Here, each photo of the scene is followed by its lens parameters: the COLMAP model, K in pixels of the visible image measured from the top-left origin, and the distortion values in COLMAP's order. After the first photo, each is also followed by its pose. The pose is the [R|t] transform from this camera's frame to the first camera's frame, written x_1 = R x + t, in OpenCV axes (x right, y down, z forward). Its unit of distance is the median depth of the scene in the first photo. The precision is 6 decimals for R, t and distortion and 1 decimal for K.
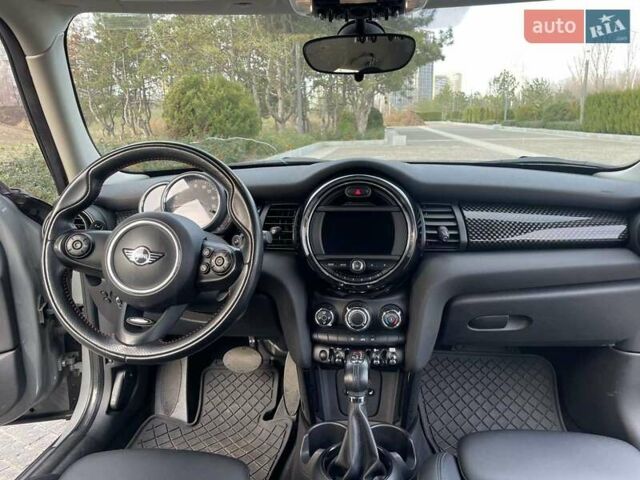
lens RADIAL K [[482.9, 0, 320.8], [0, 482.9, 241.3], [0, 0, 1]] dist [0.086062, -0.105890]
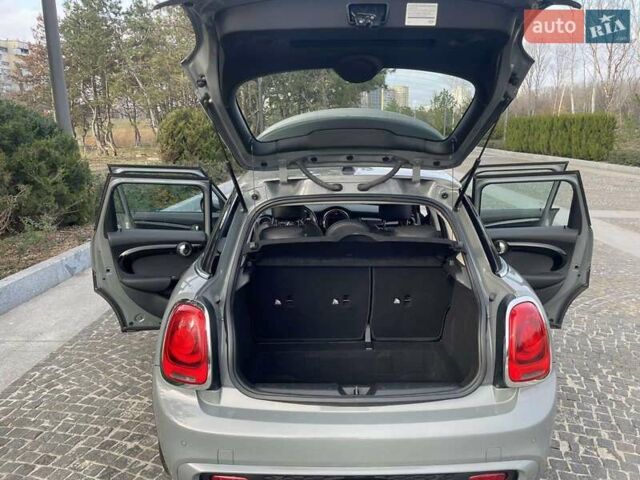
lens RADIAL K [[482.9, 0, 323.0], [0, 482.9, 244.6], [0, 0, 1]] dist [0.086062, -0.105890]
pose [[0.994709, -0.009392, 0.102306, -0.447981], [0.010435, 0.999899, -0.009664, 0.199836], [-0.102205, 0.010681, 0.994706, -3.016334]]
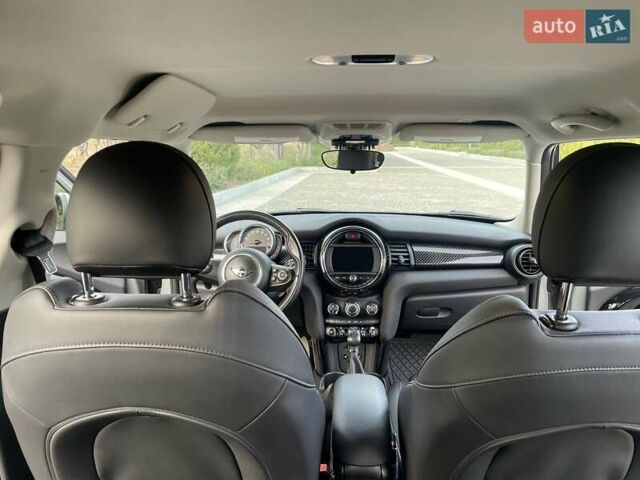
lens RADIAL K [[482.9, 0, 322.1], [0, 482.9, 234.9], [0, 0, 1]] dist [0.086062, -0.105890]
pose [[0.998170, 0.005333, 0.060227, -0.132261], [-0.001866, 0.998345, -0.057478, -0.004845], [-0.060434, 0.057261, 0.996528, -0.698808]]
